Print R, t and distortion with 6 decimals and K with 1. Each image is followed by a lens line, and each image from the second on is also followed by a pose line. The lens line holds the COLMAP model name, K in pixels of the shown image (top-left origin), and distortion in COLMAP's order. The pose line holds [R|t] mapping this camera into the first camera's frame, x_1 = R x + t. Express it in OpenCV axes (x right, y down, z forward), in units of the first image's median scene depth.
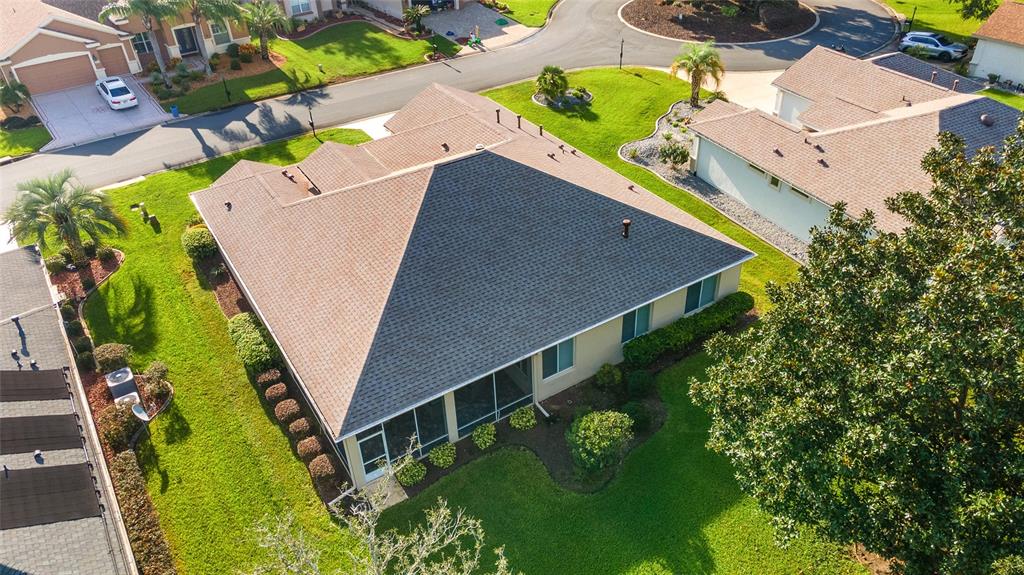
lens RADIAL K [[757.3, 0, 504.9], [0, 757.3, 276.0], [0, 0, 1]] dist [0.013570, 0.092744]
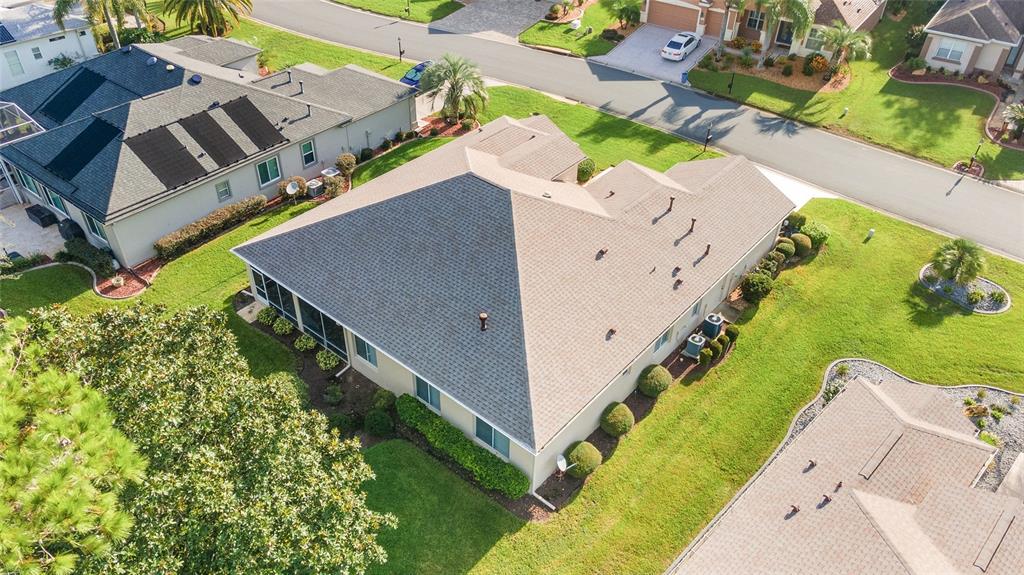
lens RADIAL K [[751.3, 0, 505.3], [0, 751.3, 282.1], [0, 0, 1]] dist [0.006111, 0.079495]
pose [[0.303113, 0.620268, -0.723457, 0.472153], [-0.565825, 0.728008, 0.387101, -0.276956], [0.766789, 0.292014, 0.571632, 0.256642]]
